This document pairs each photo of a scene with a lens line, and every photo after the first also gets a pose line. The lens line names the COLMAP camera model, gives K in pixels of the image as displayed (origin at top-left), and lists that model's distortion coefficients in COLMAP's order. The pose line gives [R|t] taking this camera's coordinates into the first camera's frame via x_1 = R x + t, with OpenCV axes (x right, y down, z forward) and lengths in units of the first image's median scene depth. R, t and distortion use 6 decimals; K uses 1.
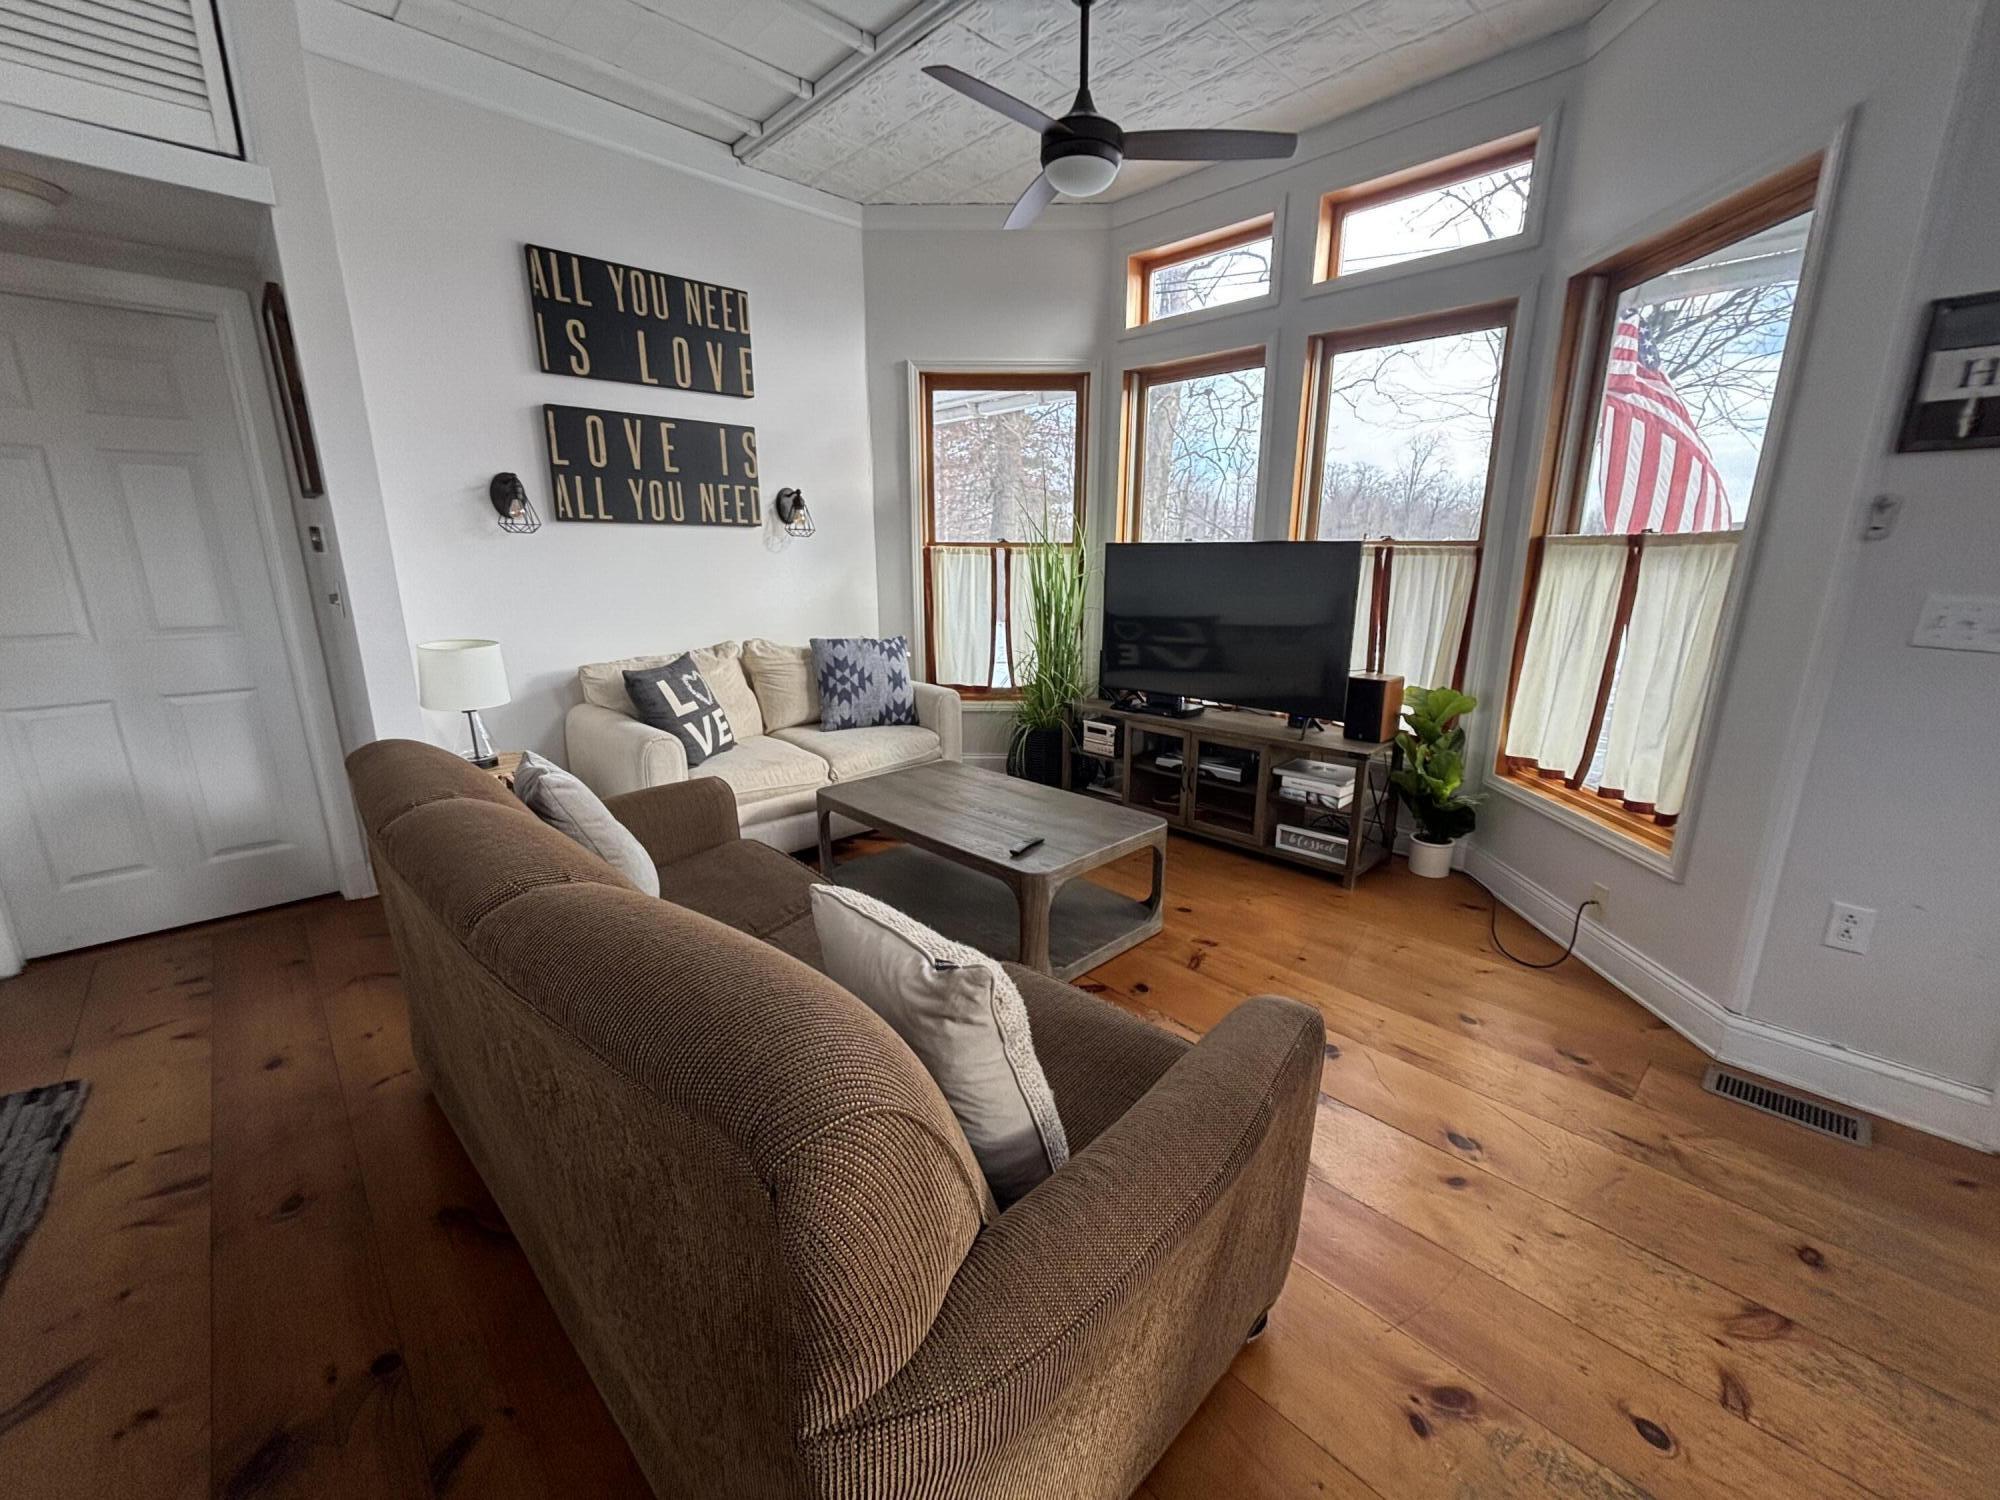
lens RADIAL K [[808.7, 0, 1000.0], [0, 808.7, 750.0], [0, 0, 1]] dist [0.000307, -0.000065]
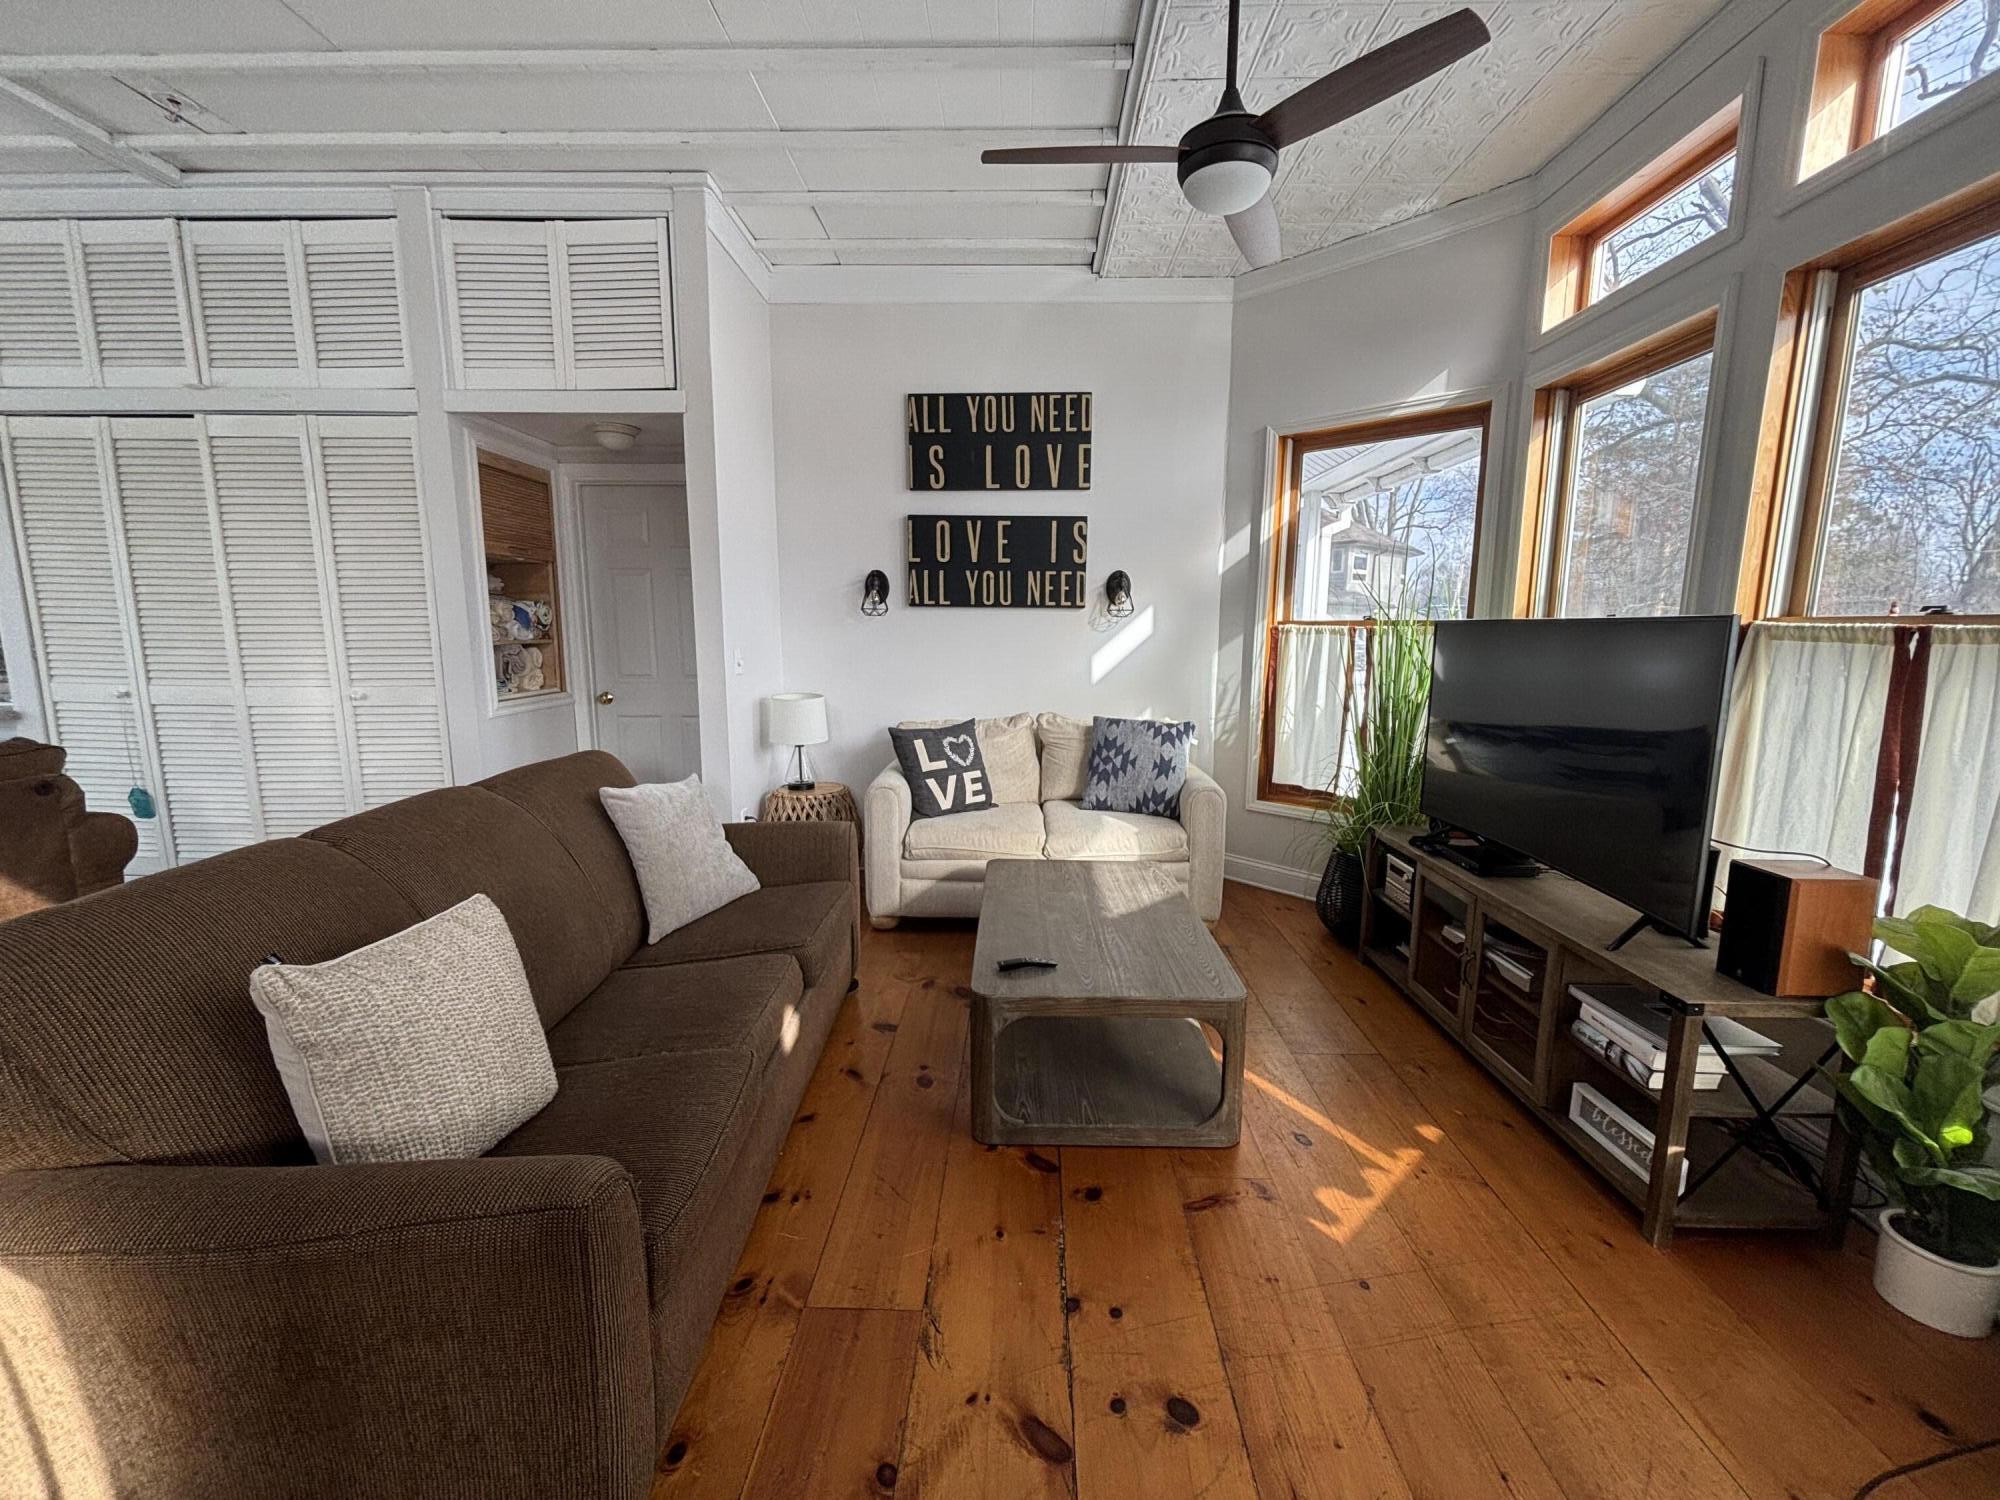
lens RADIAL K [[764.8, 0, 1003.2], [0, 764.8, 772.4], [0, 0, 1]] dist [0.000706, -0.004465]
pose [[0.709958, 0.131251, -0.691905, 0.371968], [-0.175165, 0.984514, 0.007022, -0.057949], [0.682112, 0.116212, 0.721954, 0.248865]]
